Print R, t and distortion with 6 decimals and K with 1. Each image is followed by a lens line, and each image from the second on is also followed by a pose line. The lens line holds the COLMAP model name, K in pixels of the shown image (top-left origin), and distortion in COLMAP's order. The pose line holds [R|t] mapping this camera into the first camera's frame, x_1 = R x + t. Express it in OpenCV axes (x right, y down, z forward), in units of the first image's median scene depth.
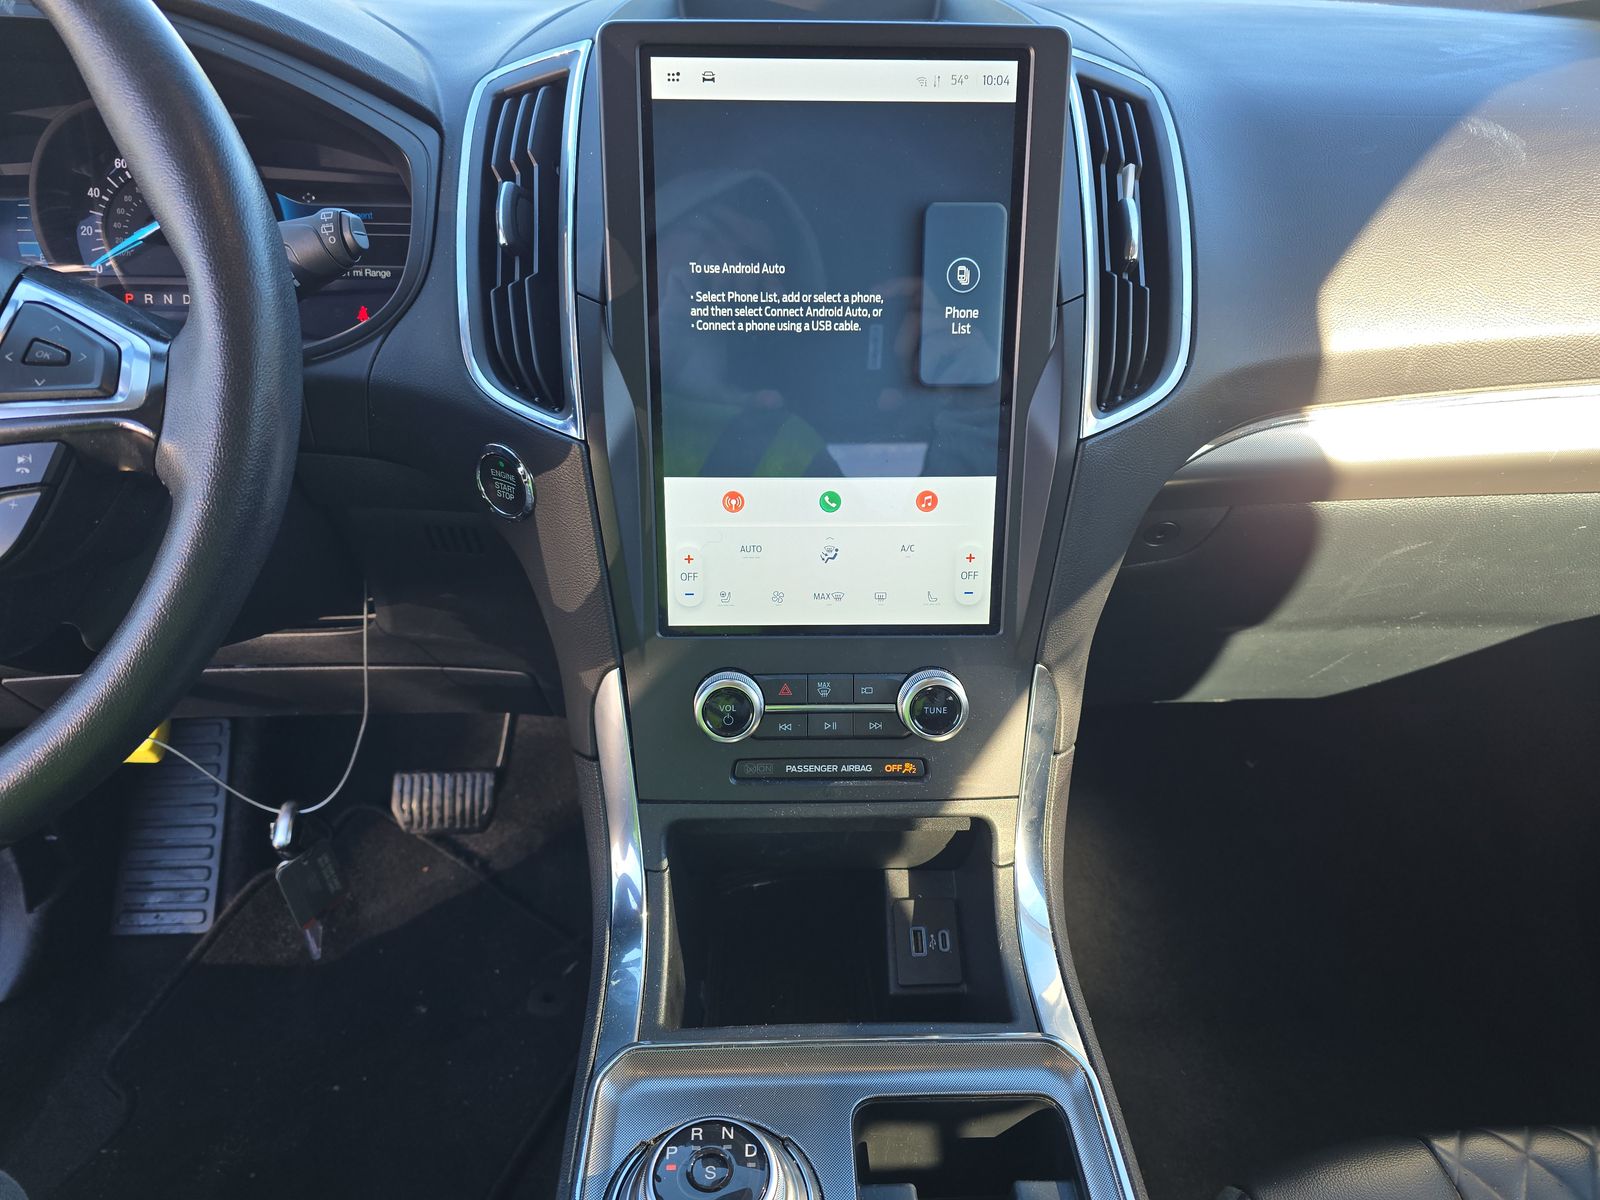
lens RADIAL K [[1073.1, 0, 800.7], [0, 1073.1, 604.7], [0, 0, 1]] dist [0.027438, -0.019912]
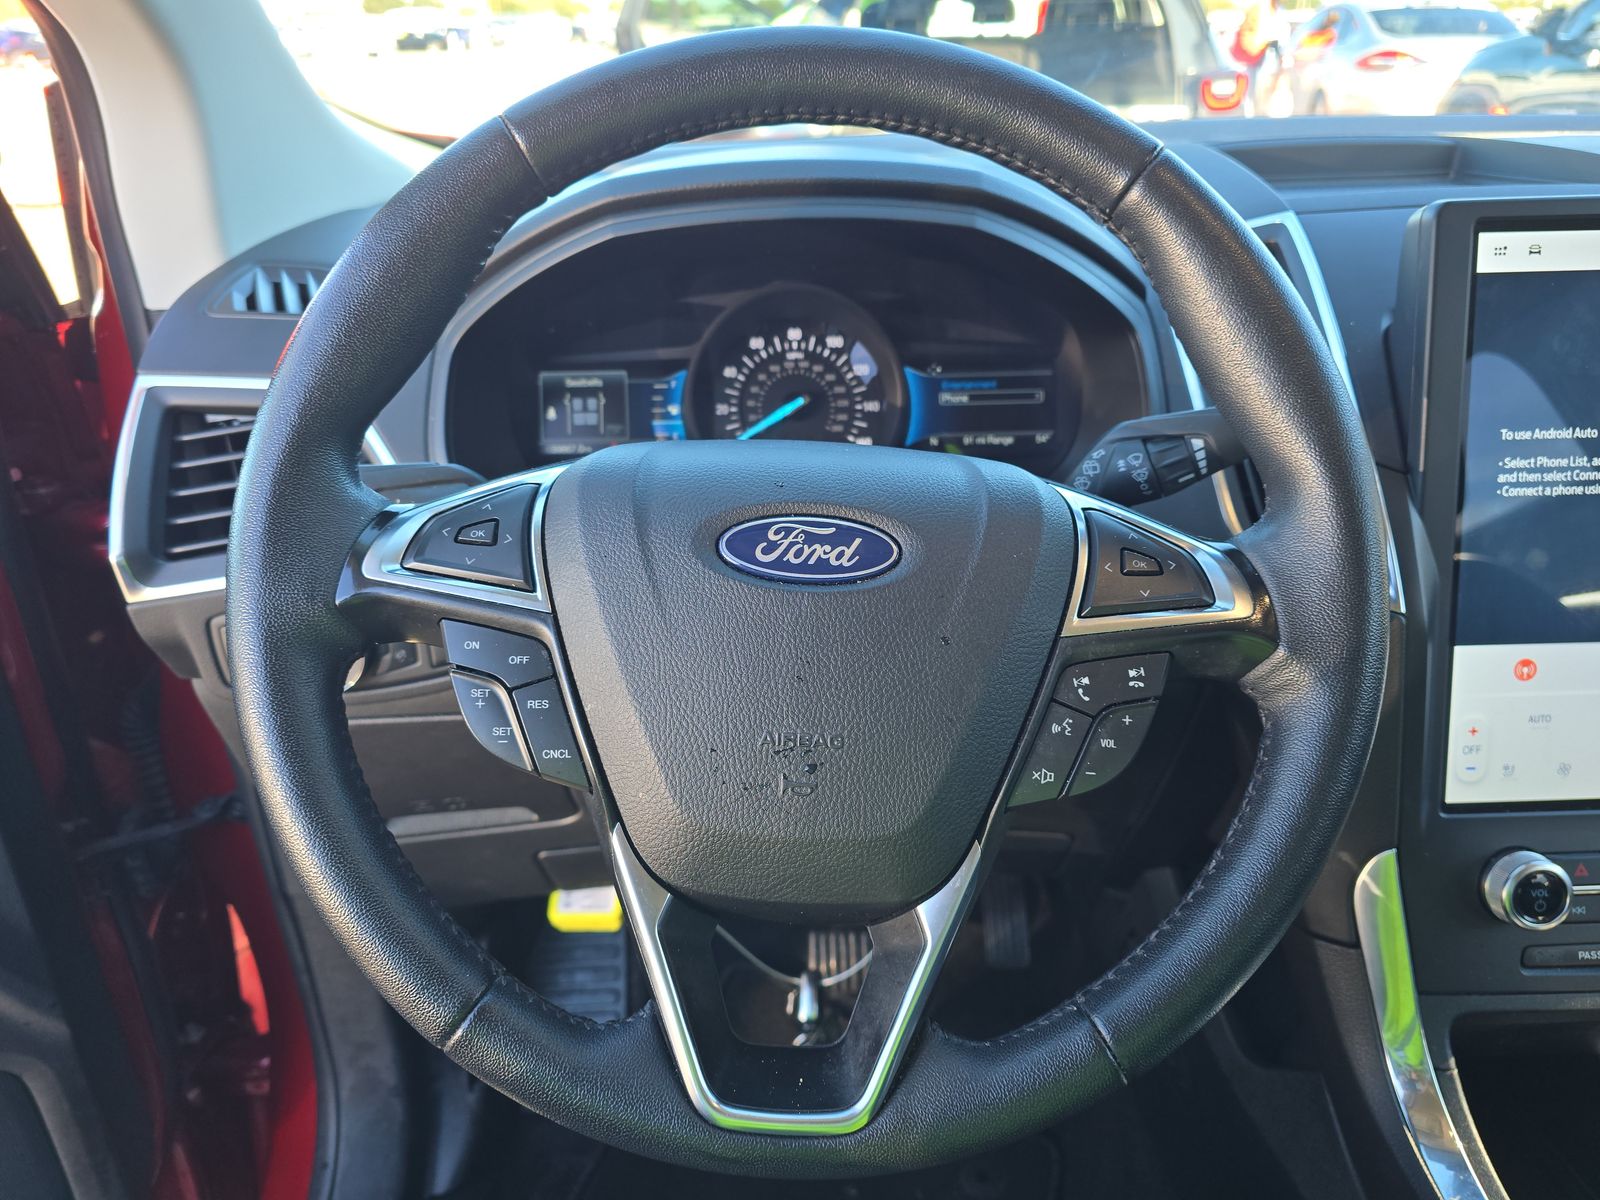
lens RADIAL K [[1073.1, 0, 799.7], [0, 1073.1, 595.6], [0, 0, 1]] dist [0.027438, -0.019912]
pose [[0.999386, -0.026316, -0.023126, -0.710878], [0.023657, 0.993808, -0.108562, -0.075579], [0.025840, 0.107948, 0.993821, 0.023187]]
